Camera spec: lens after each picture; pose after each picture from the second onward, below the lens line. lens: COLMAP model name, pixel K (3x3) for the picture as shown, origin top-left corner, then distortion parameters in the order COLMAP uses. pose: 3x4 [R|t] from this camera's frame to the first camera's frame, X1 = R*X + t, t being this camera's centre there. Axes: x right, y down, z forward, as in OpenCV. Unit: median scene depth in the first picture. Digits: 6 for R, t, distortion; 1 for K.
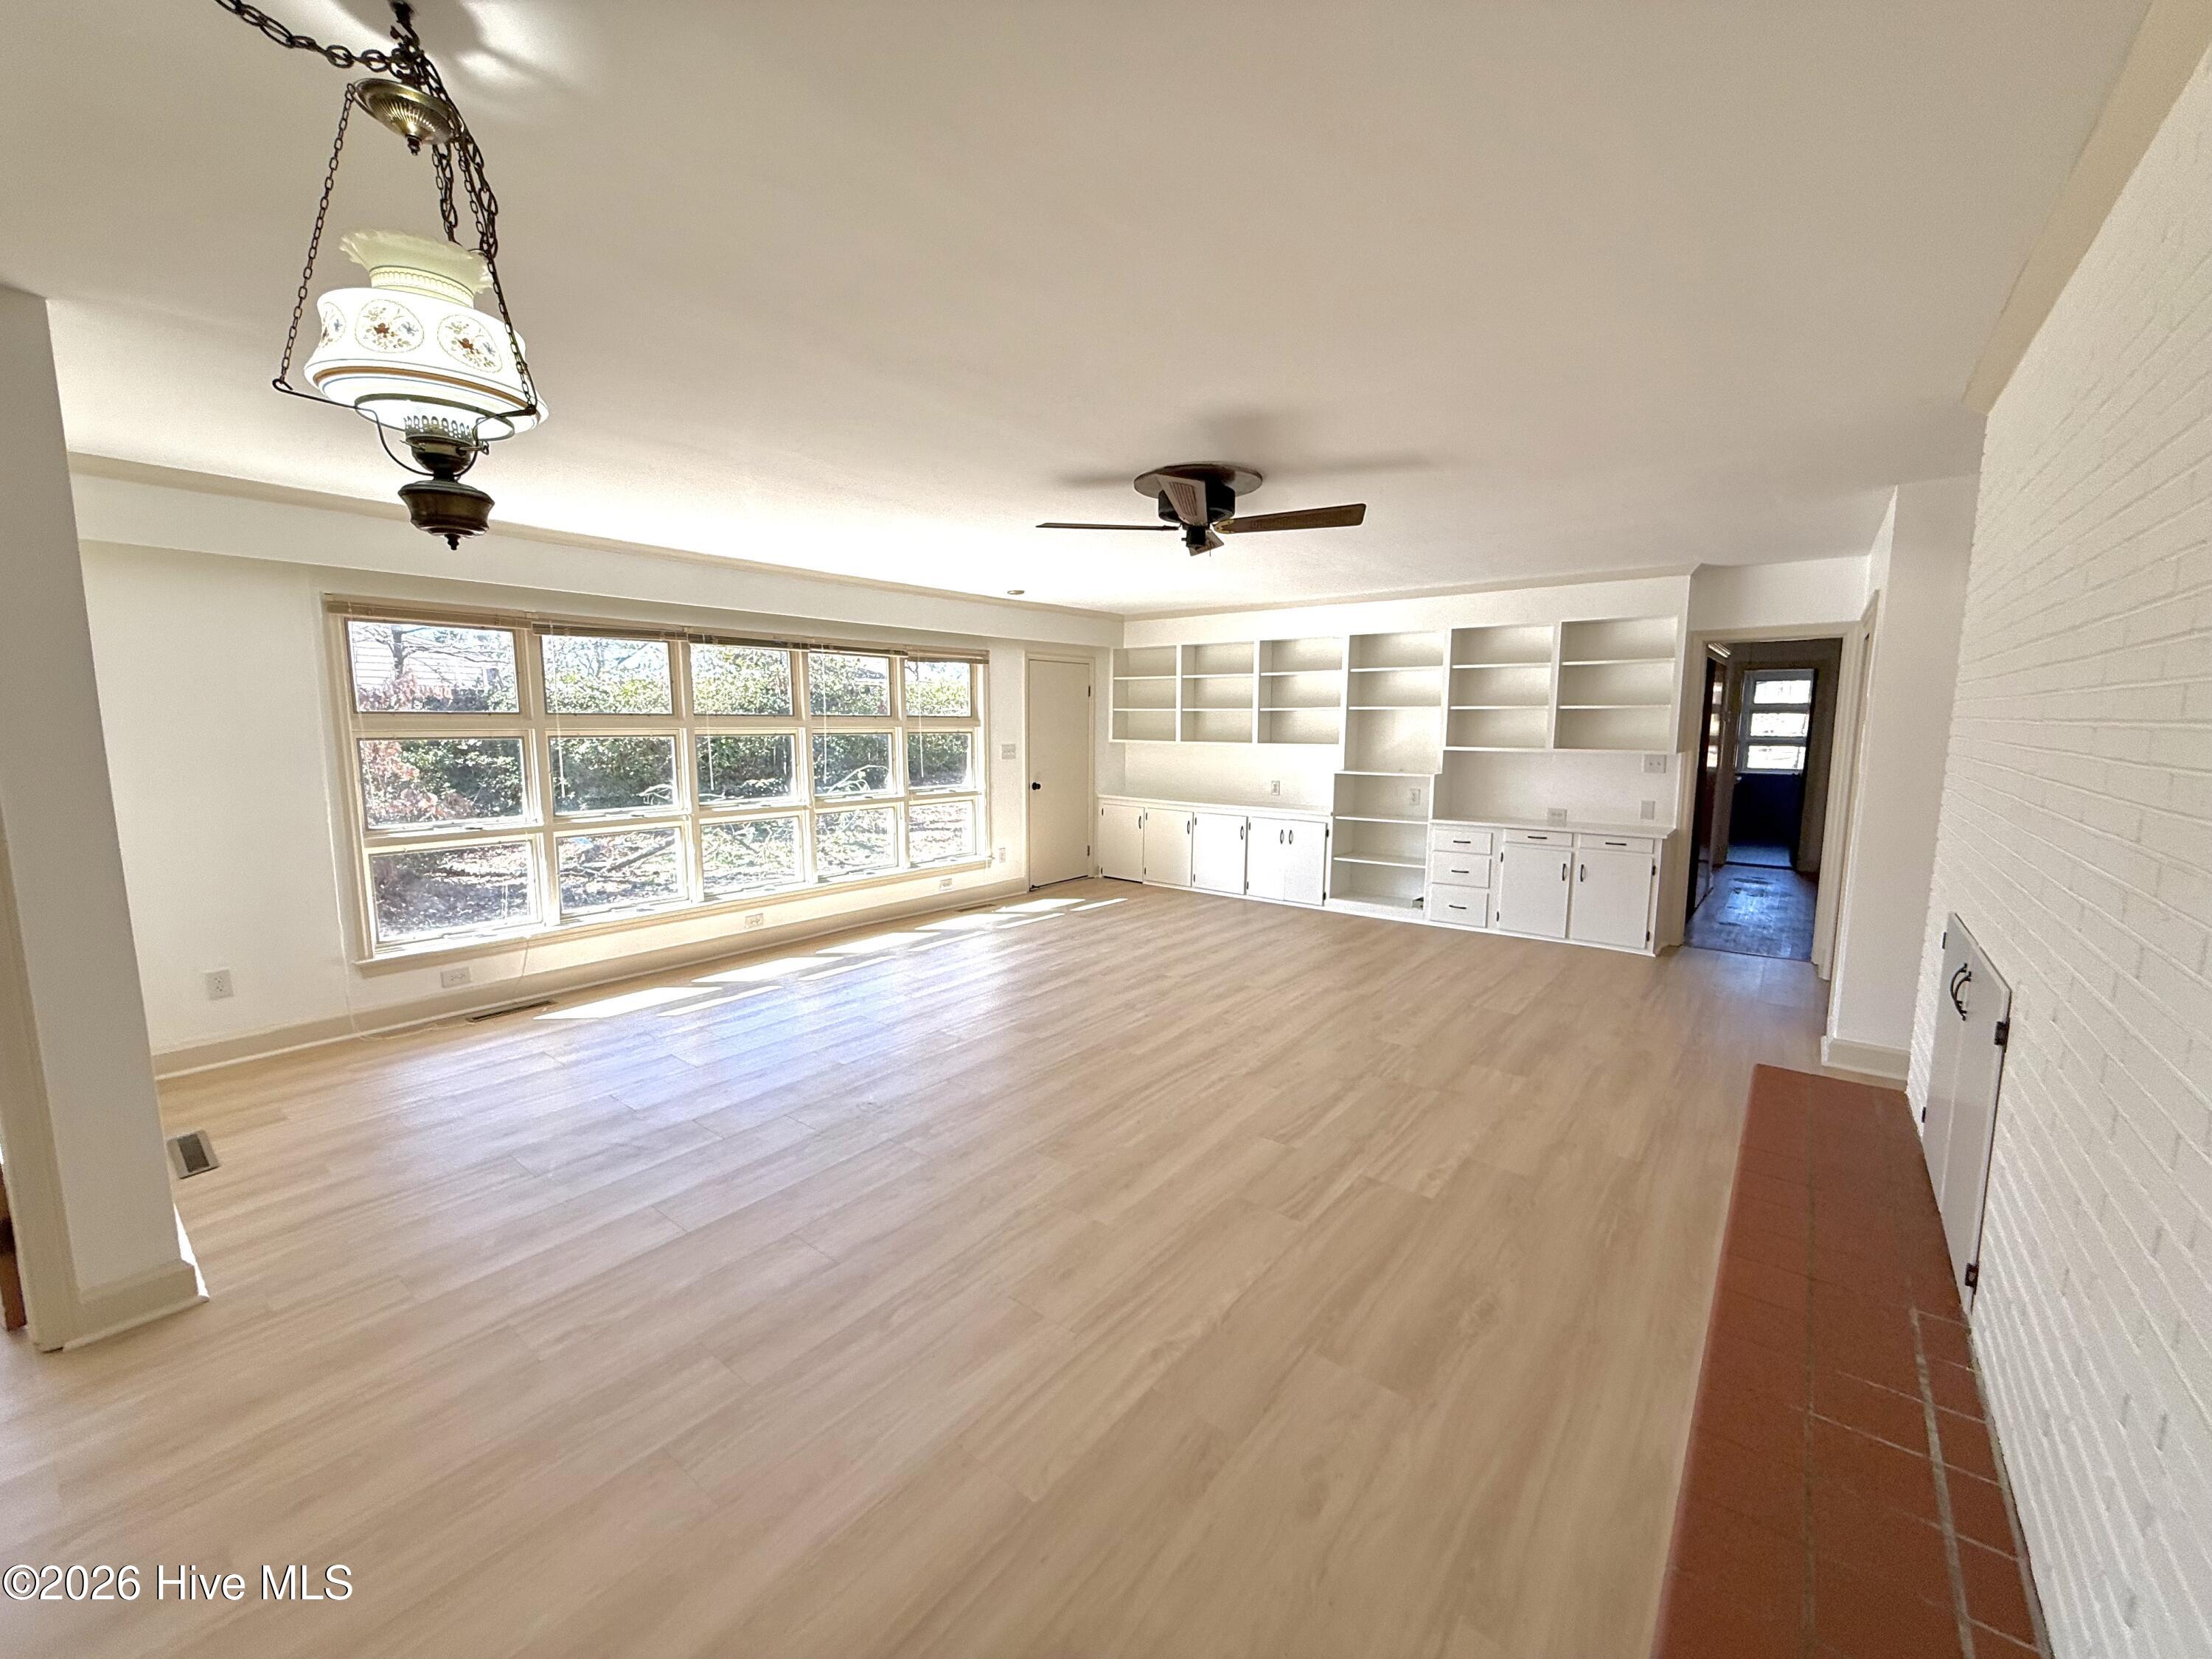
lens RADIAL K [[885.3, 0, 1109.7], [0, 885.3, 833.3], [0, 0, 1]] dist [0.003481, 0.001728]
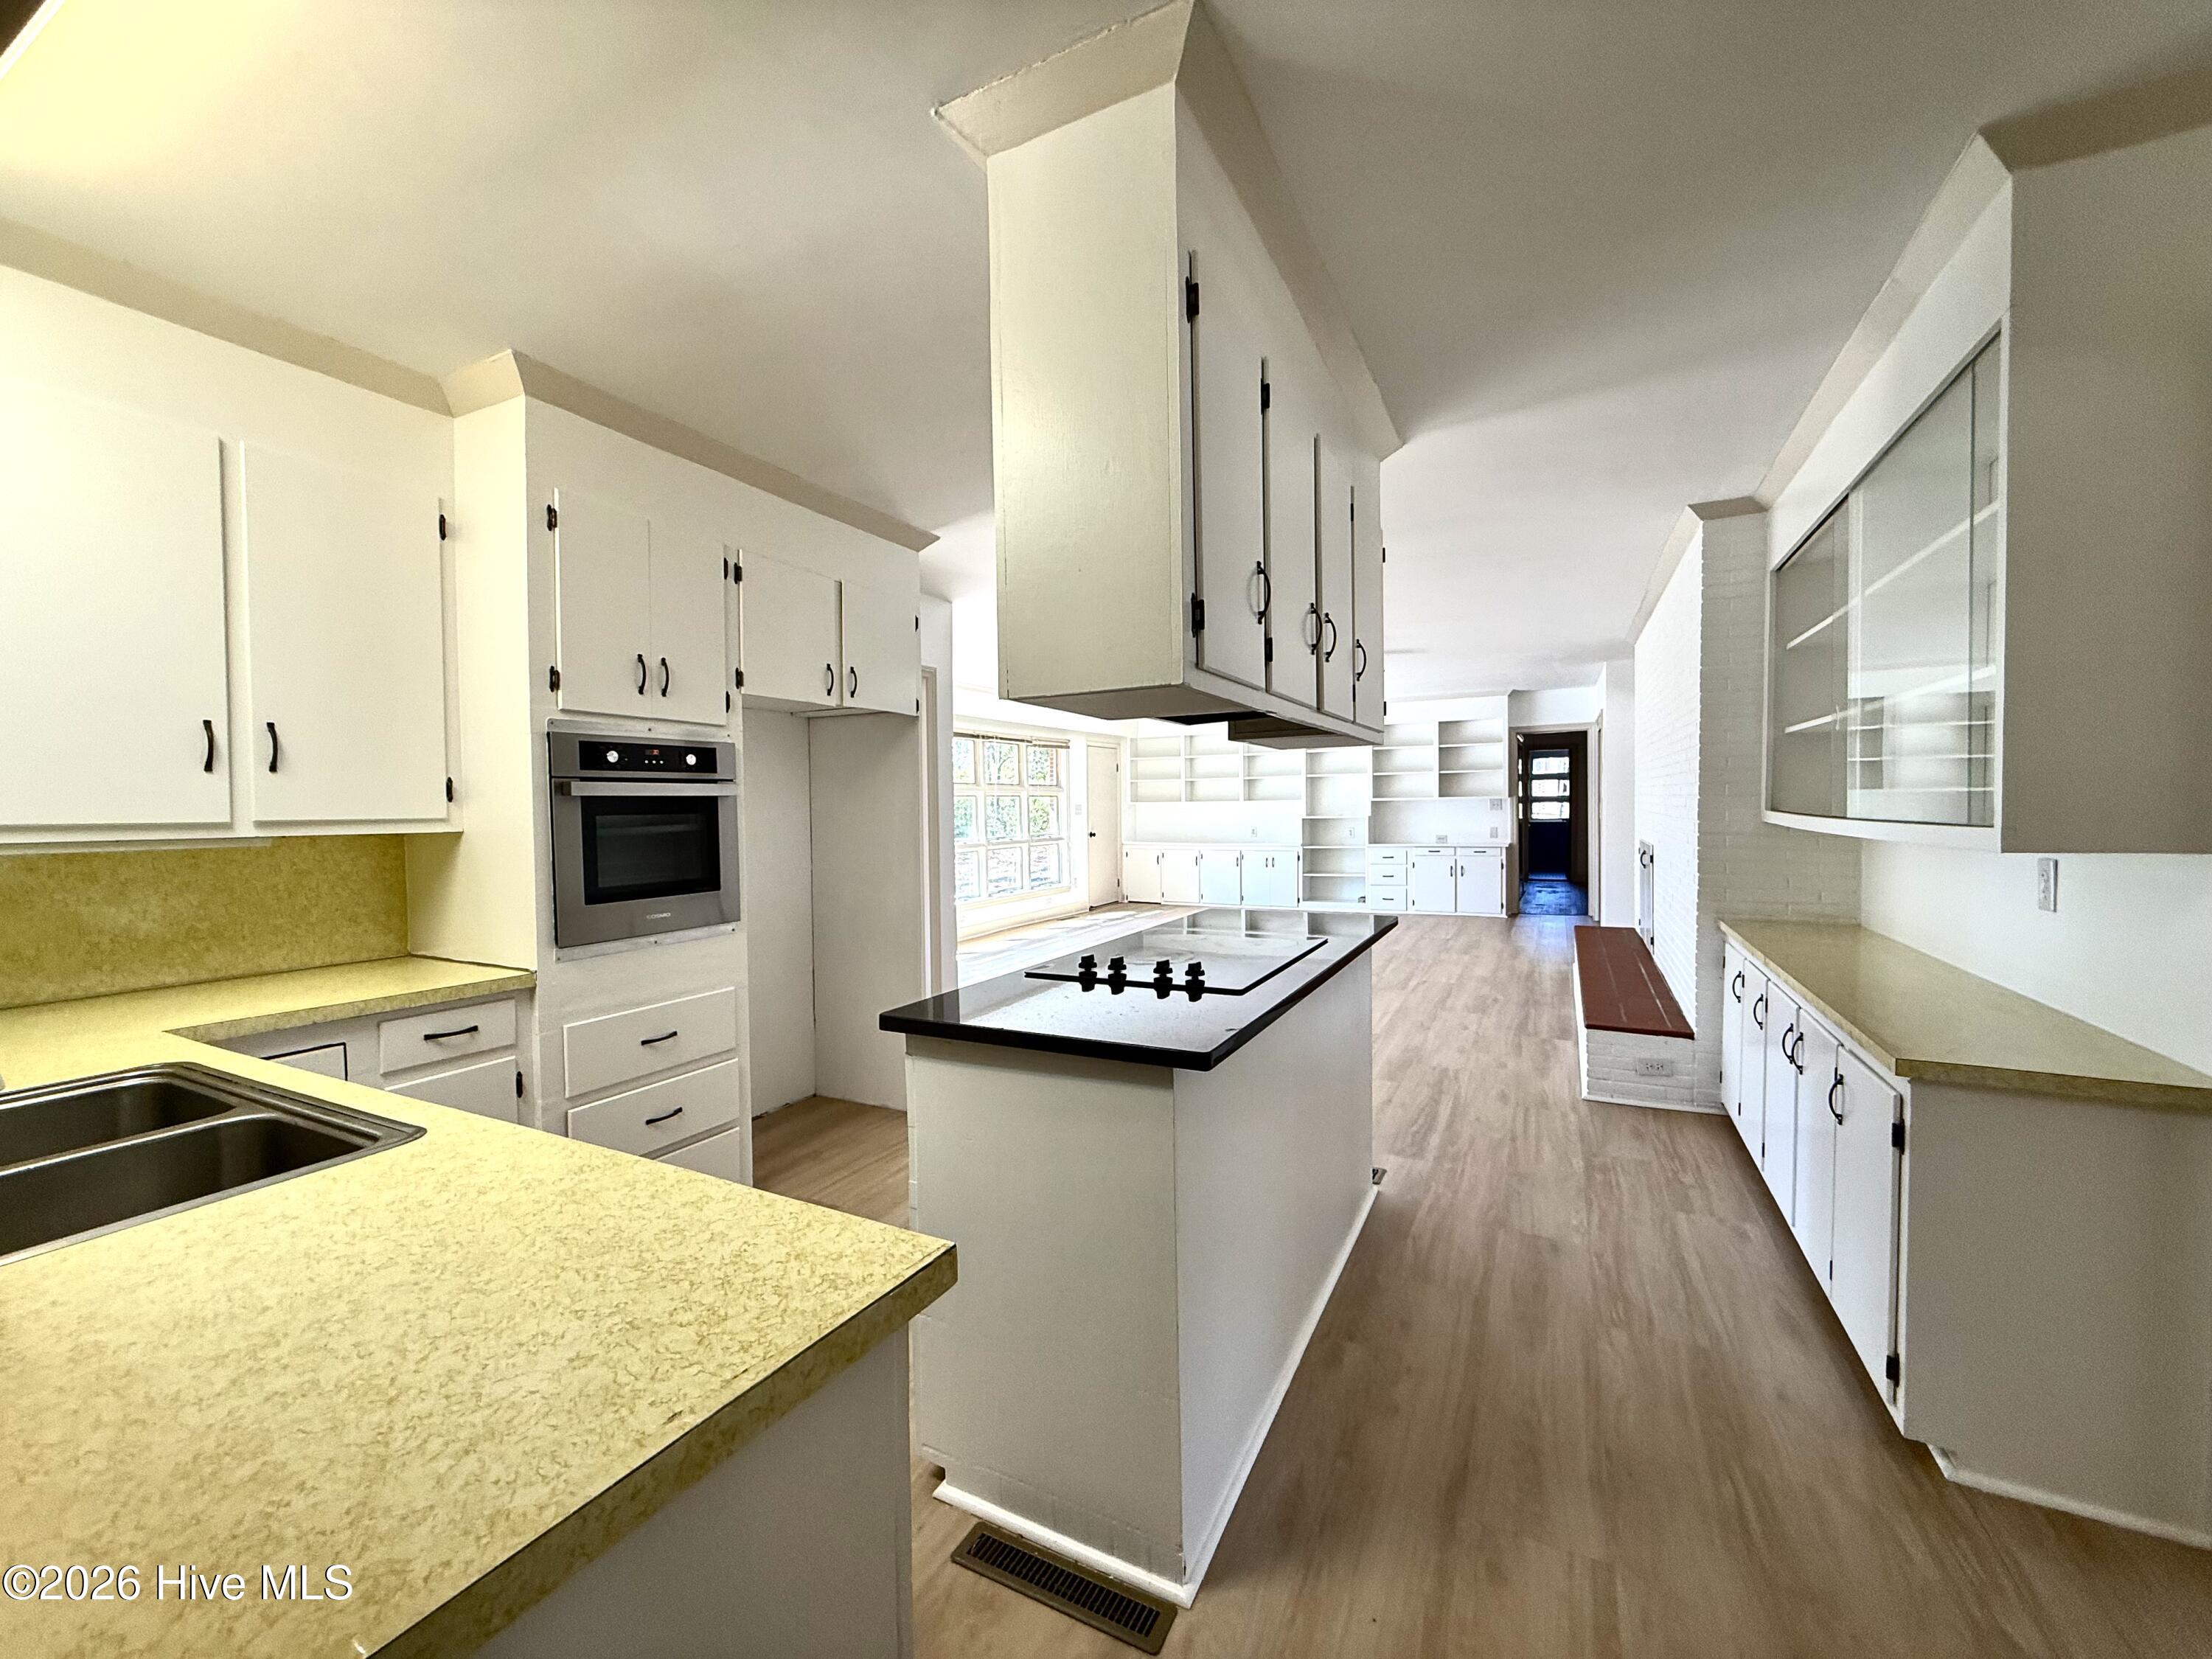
lens RADIAL K [[885.3, 0, 1102.8], [0, 885.3, 828.9], [0, 0, 1]] dist [0.003481, 0.001728]
pose [[0.981925, -0.023036, 0.187862, -0.426897], [0.041967, 0.994358, -0.097425, 0.098095], [-0.184558, 0.103548, 0.977352, -0.491304]]
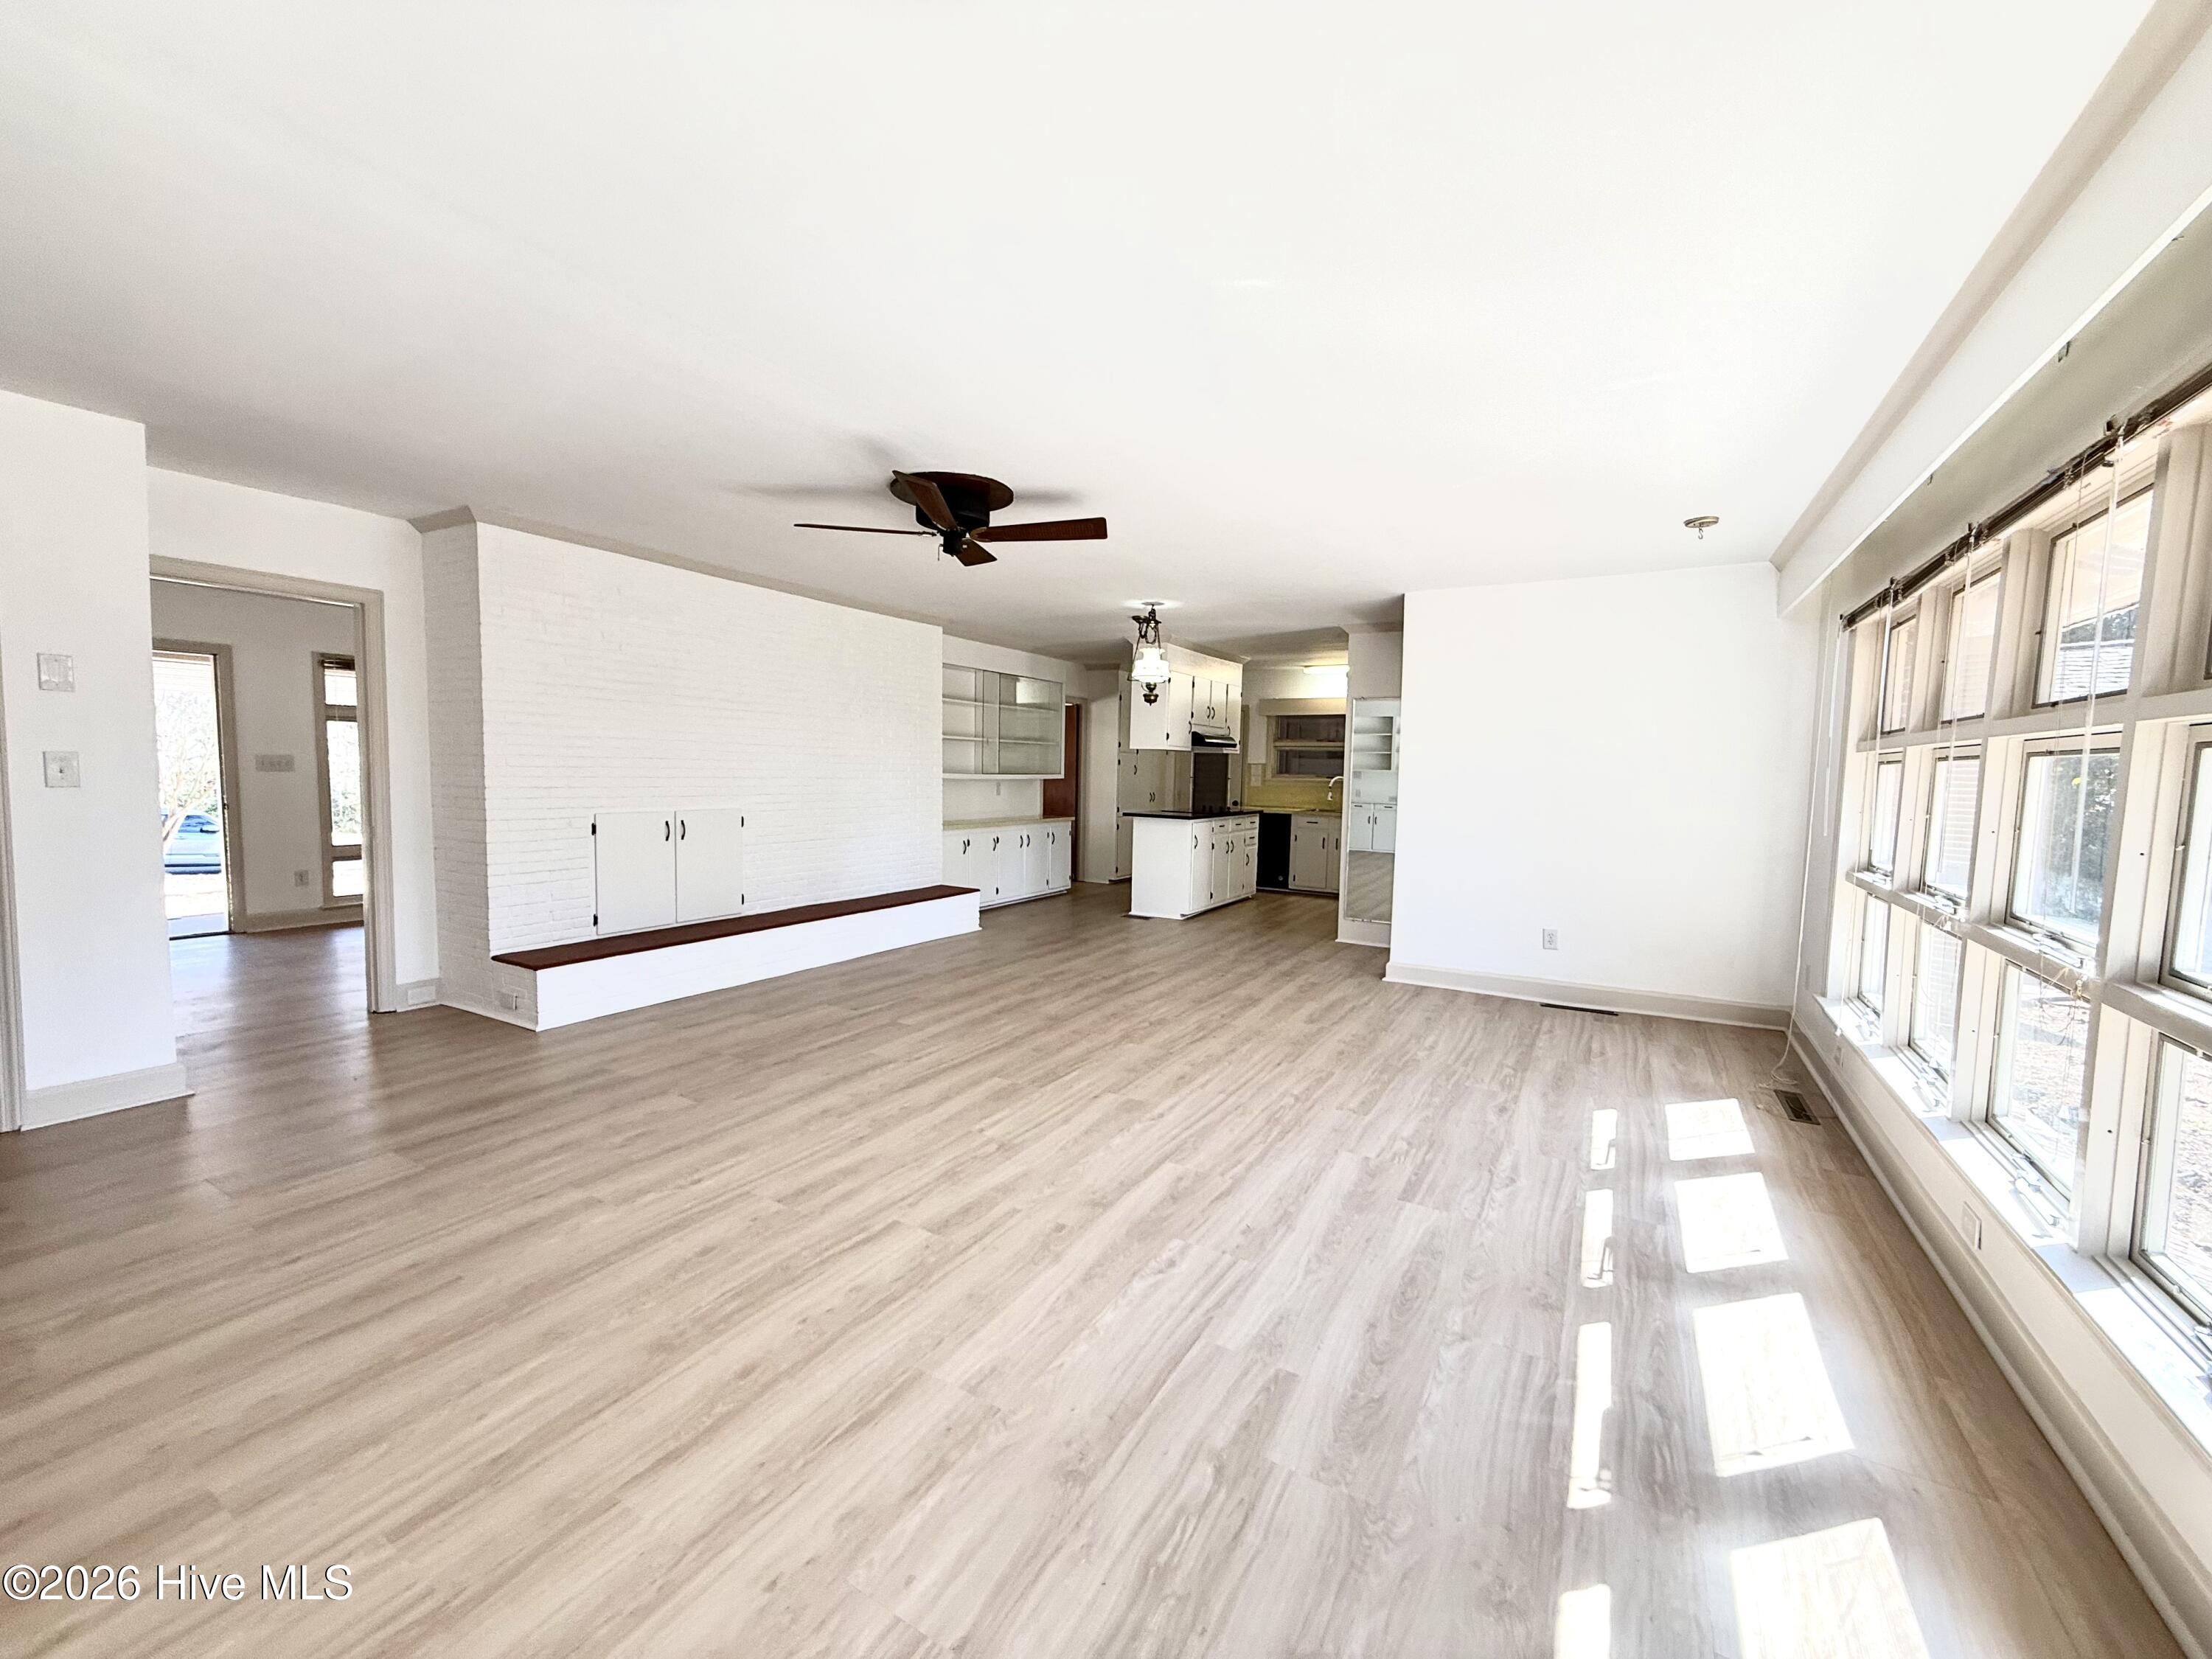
lens RADIAL K [[885.3, 0, 1106.7], [0, 885.3, 834.1], [0, 0, 1]] dist [0.003481, 0.001728]
pose [[-0.990192, -0.015407, -0.138862, 0.034872], [-0.043291, 0.978820, 0.200091, -0.130791], [0.132838, 0.204140, -0.969887, 1.274531]]
